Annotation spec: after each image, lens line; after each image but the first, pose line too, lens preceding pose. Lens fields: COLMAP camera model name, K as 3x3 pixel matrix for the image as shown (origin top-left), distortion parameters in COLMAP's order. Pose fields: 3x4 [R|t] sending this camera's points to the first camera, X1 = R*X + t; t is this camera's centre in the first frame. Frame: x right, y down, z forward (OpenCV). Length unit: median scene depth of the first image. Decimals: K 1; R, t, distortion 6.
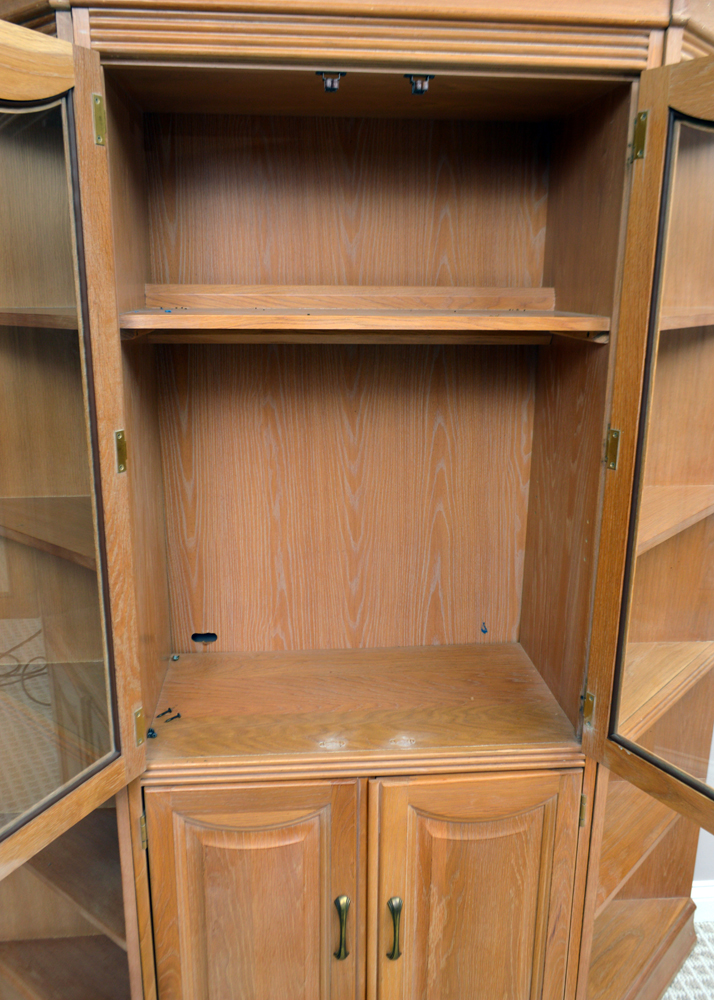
lens RADIAL K [[842.3, 0, 359.3], [0, 842.3, 501.7], [0, 0, 1]] dist [-0.015476, 0.008872]
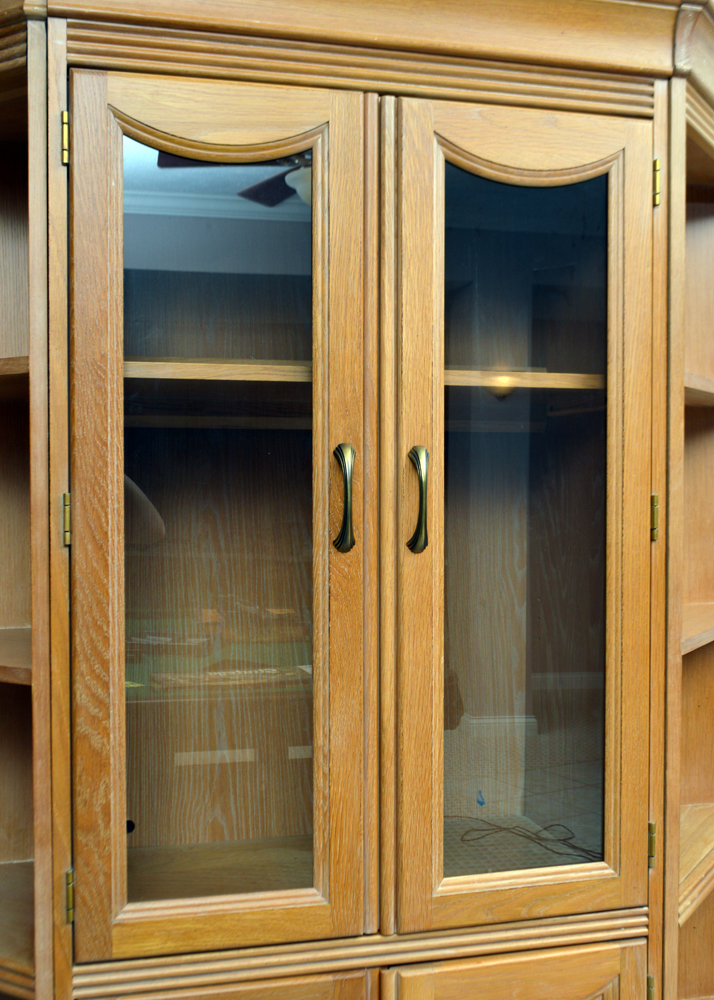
lens RADIAL K [[1126.6, 0, 361.1], [0, 1126.6, 503.3], [0, 0, 1]] dist [-0.018071, 0.004367]
pose [[0.986263, -0.011751, 0.164764, -0.150569], [0.050892, 0.970562, -0.235412, 0.146601], [-0.157147, 0.240563, 0.957828, -0.050198]]
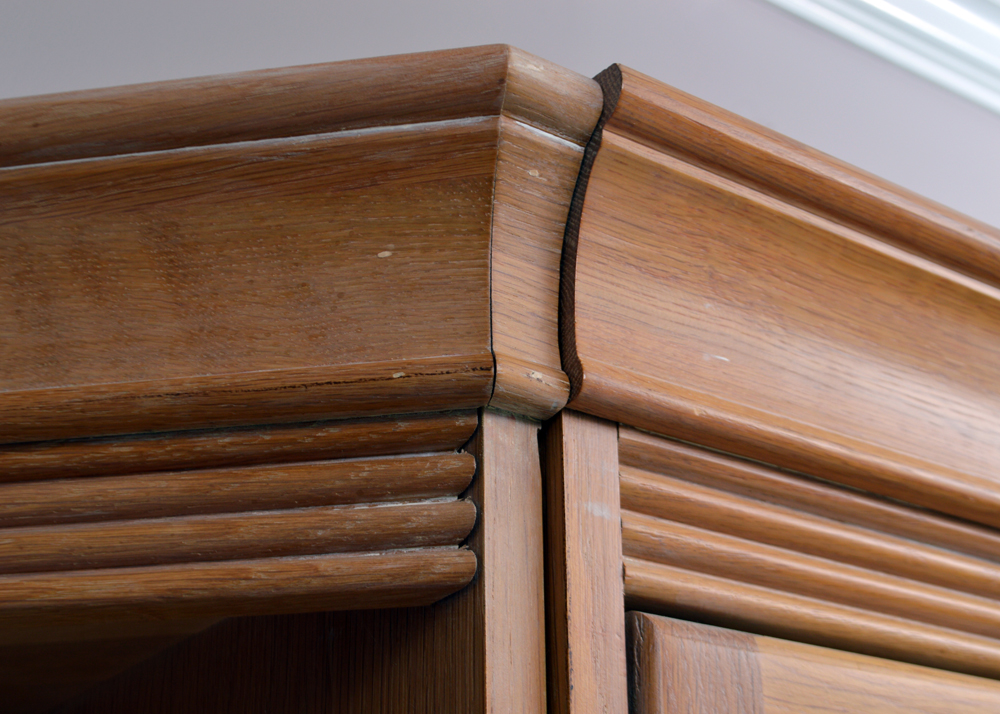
lens RADIAL K [[1599.9, 0, 474.2], [0, 1599.9, 357.4], [0, 0, 1]] dist [-0.006556, -0.001221]
pose [[0.869918, 0.198364, 0.451546, -0.390793], [0.137502, 0.781702, -0.608305, -0.235692], [-0.473640, 0.591264, 0.652742, 0.497773]]
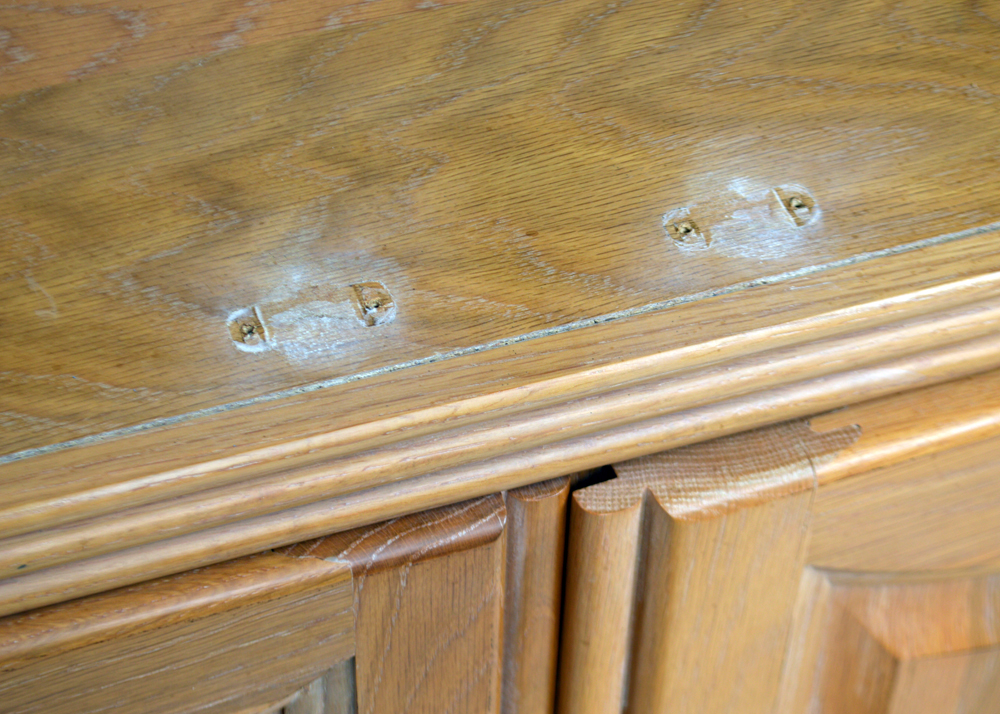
lens RADIAL K [[2489.9, 0, 500.0], [0, 2489.9, 357.0], [0, 0, 1]] dist [-0.022060, -0.154636]
pose [[0.970108, -0.168695, 0.174451, -0.072556], [0.051765, 0.846170, 0.530393, 0.053412], [-0.237090, -0.505508, 0.829608, 0.567441]]
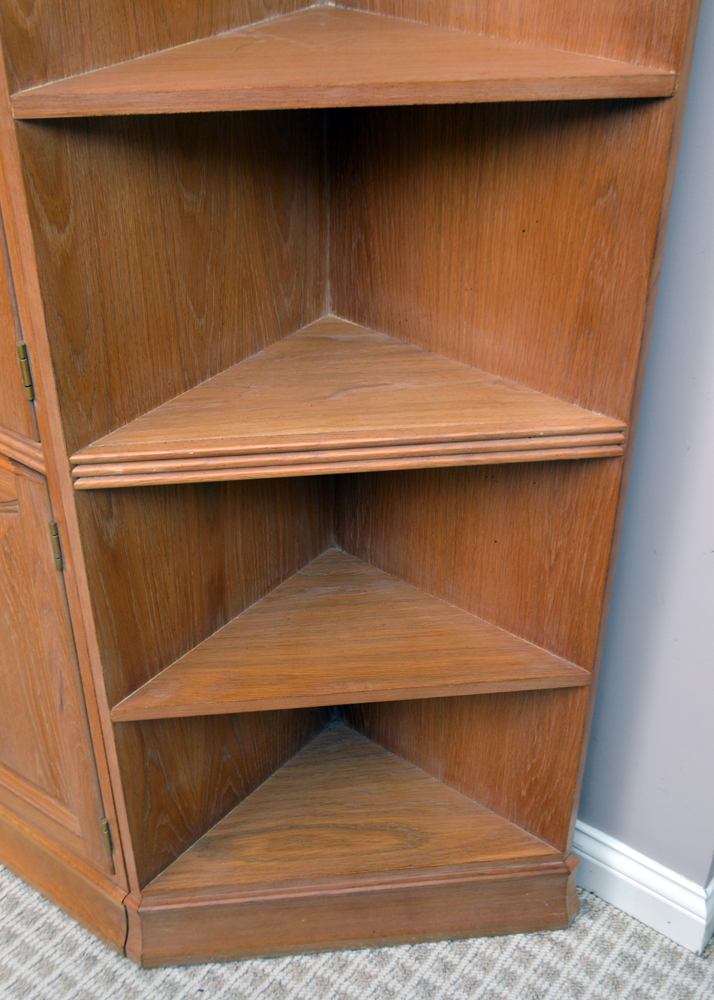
lens RADIAL K [[1219.3, 0, 357.0], [0, 1219.3, 500.0], [0, 0, 1]] dist [-0.018858, -0.019727]
pose [[0.736612, 0.380117, -0.559386, 0.849965], [-0.171391, 0.905026, 0.389298, -0.039178], [0.654238, -0.190888, 0.731802, 0.473645]]
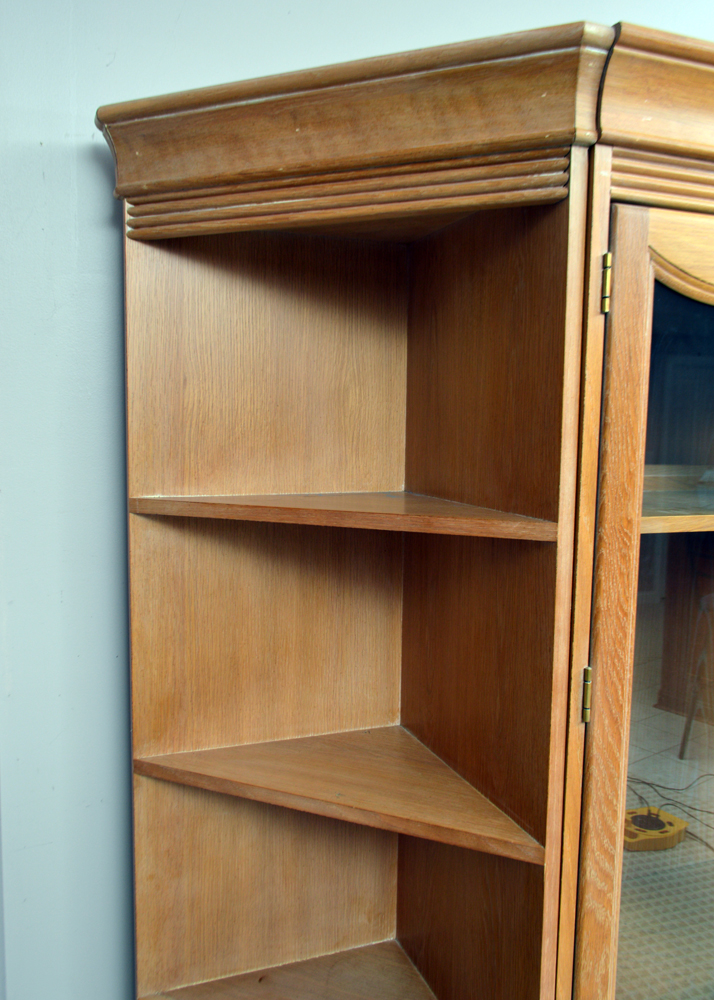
lens RADIAL K [[842.3, 0, 359.3], [0, 842.3, 501.7], [0, 0, 1]] dist [-0.015476, 0.008872]
pose [[0.964718, -0.018385, 0.262642, -0.534847], [0.058926, 0.987331, -0.147327, -0.106462], [-0.256606, 0.157605, 0.953580, 0.246985]]
